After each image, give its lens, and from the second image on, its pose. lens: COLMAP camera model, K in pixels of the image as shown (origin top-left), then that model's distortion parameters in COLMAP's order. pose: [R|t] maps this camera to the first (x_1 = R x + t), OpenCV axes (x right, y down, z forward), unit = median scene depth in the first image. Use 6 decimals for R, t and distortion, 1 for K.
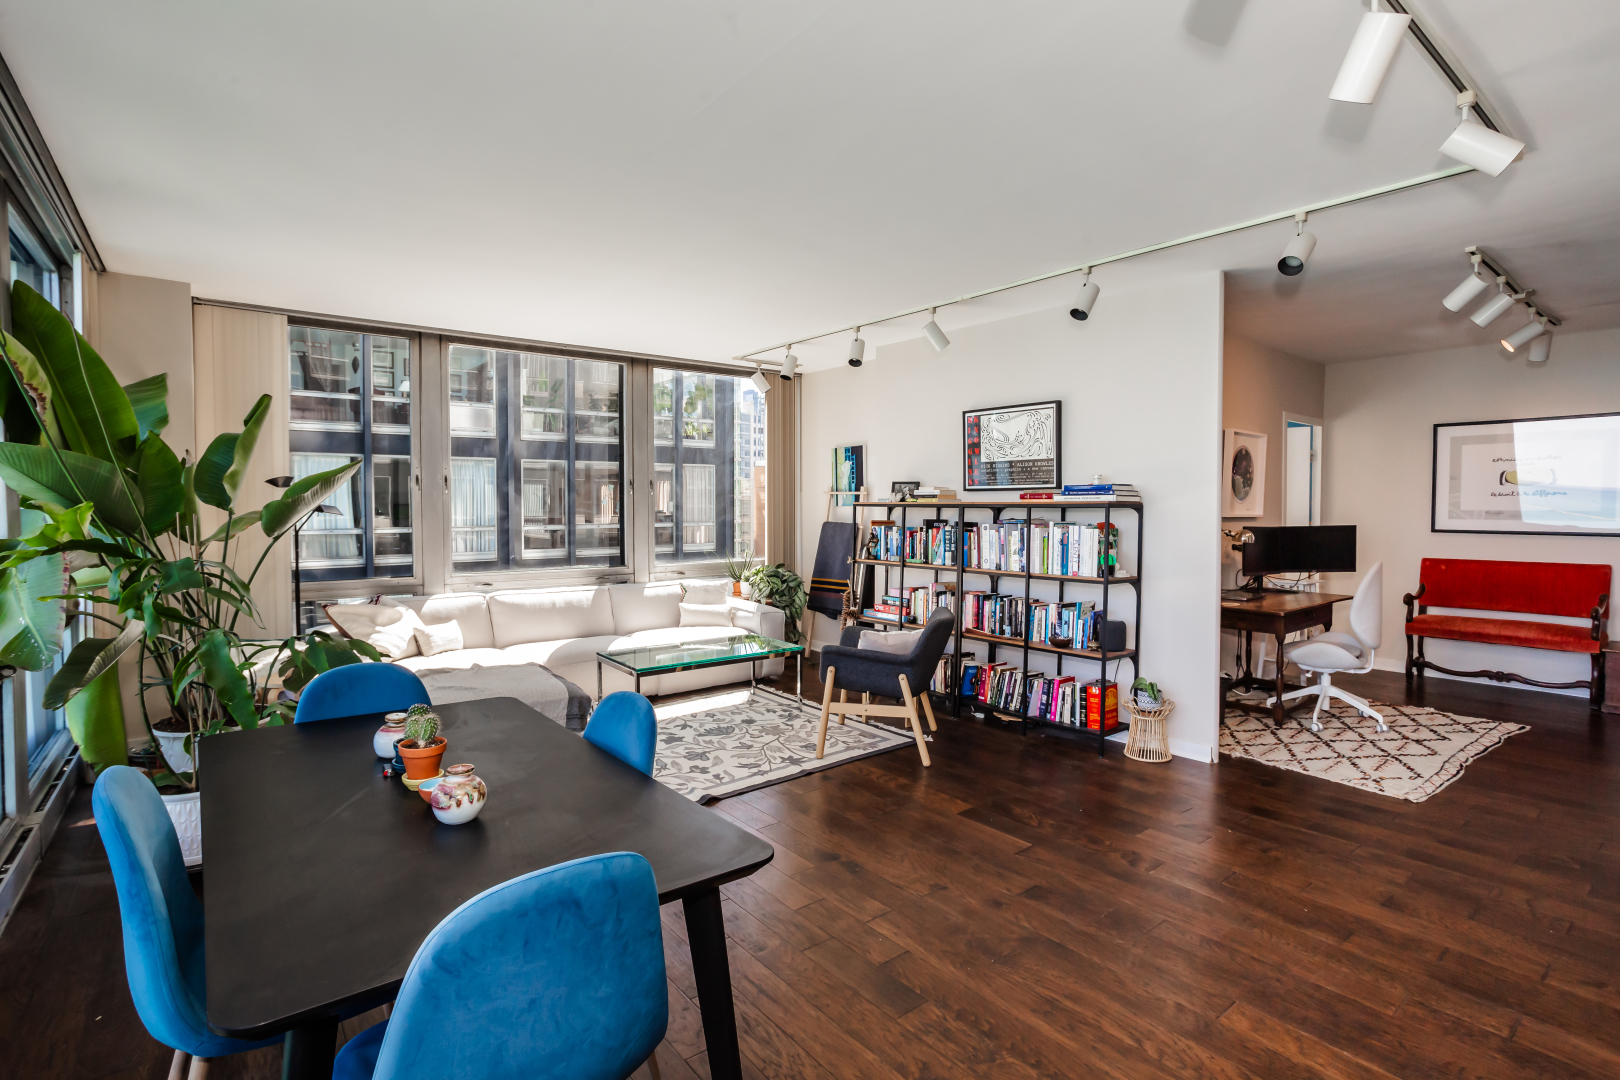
lens RADIAL K [[767.7, 0, 786.4], [0, 767.7, 534.7], [0, 0, 1]] dist [-0.032011, 0.007412]
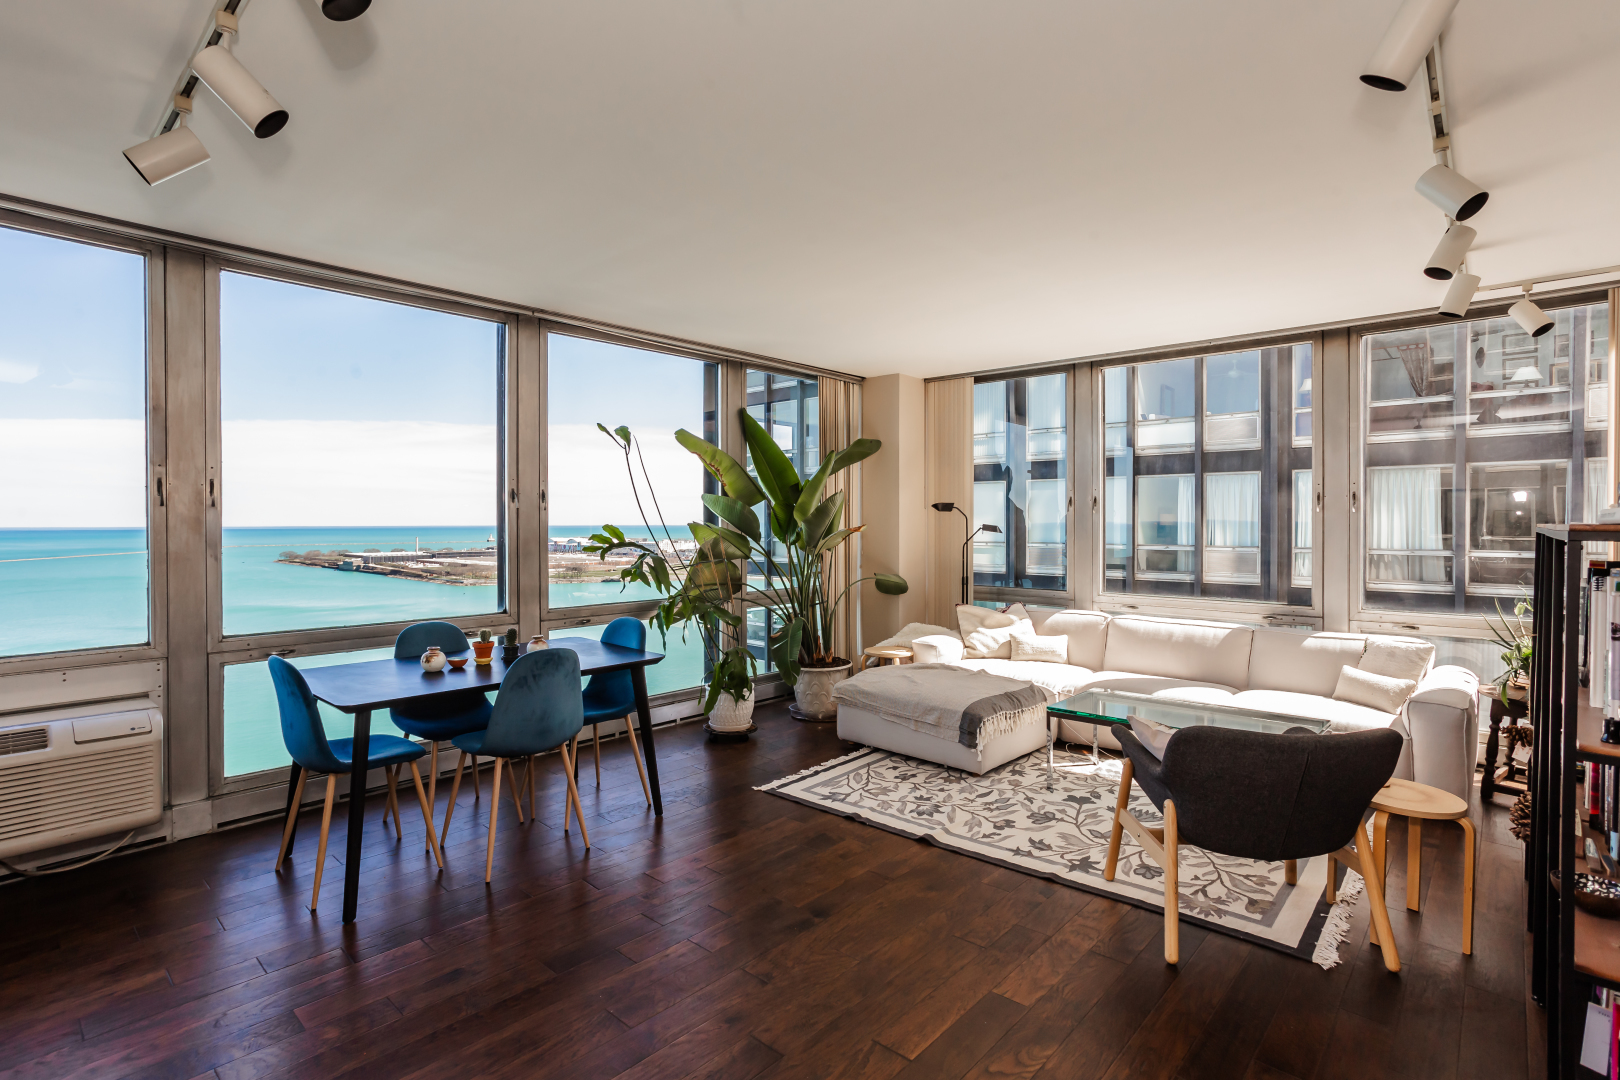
lens RADIAL K [[767.7, 0, 807.5], [0, 767.7, 533.2], [0, 0, 1]] dist [-0.032011, 0.007412]
pose [[0.202328, 0.014641, -0.979208, 0.626799], [-0.039789, 0.999186, 0.006718, -0.024055], [0.978509, 0.037603, 0.202745, 0.523909]]
